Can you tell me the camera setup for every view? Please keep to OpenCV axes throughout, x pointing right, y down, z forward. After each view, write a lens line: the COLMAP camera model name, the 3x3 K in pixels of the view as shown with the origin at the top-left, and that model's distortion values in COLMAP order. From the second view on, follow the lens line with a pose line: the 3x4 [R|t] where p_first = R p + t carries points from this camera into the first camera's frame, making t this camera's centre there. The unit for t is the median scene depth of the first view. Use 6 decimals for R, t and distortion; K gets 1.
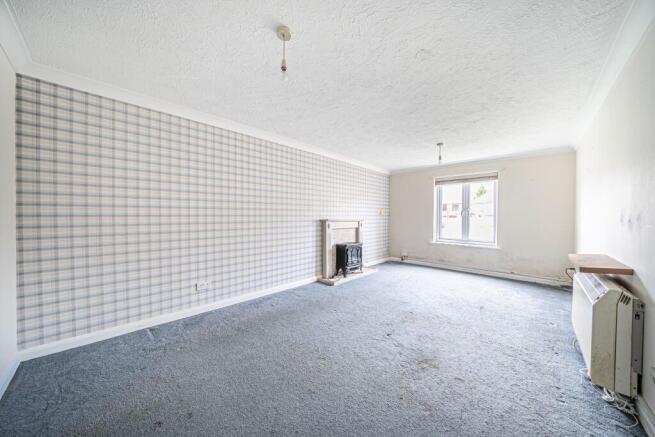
lens RADIAL K [[227.4, 0, 325.3], [0, 227.4, 217.3], [0, 0, 1]] dist [-0.020176, 0.000105]
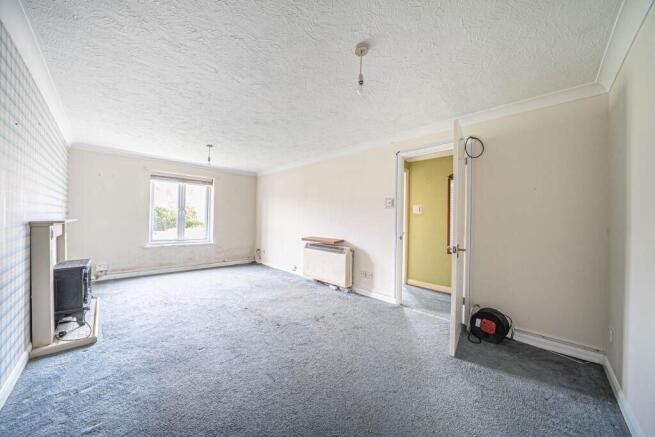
lens RADIAL K [[227.4, 0, 325.3], [0, 227.4, 217.3], [0, 0, 1]] dist [-0.020176, 0.000105]
pose [[0.025394, 0.000980, 0.999677, -0.482411], [-0.012071, 0.999927, -0.000674, -0.007113], [-0.999605, -0.012050, 0.025404, 0.434965]]
